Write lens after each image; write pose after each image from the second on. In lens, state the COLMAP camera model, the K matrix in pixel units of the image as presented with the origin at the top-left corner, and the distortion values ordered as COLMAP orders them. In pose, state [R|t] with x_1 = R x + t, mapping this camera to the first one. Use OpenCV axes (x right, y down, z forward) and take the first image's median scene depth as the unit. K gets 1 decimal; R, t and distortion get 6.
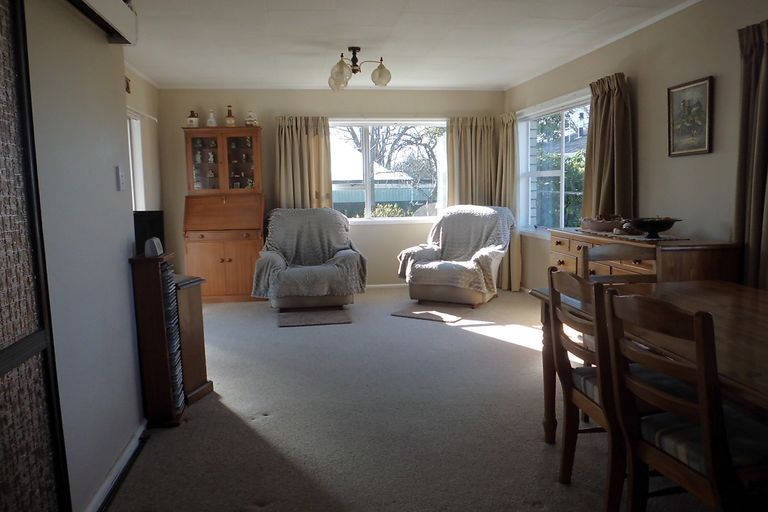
lens RADIAL K [[594.5, 0, 384.0], [0, 594.5, 256.0], [0, 0, 1]] dist [-0.006682, -0.001130]
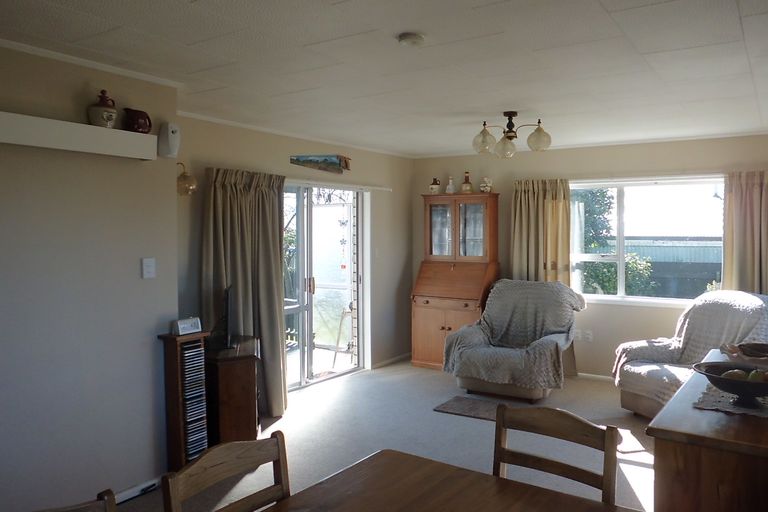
lens RADIAL K [[609.1, 0, 384.0], [0, 609.1, 256.0], [0, 0, 1]] dist [-0.006115, -0.002729]
pose [[0.766884, 0.044287, -0.640256, 0.293200], [-0.091034, 0.995036, -0.040211, -0.062267], [0.635297, 0.089122, 0.767108, 0.152261]]
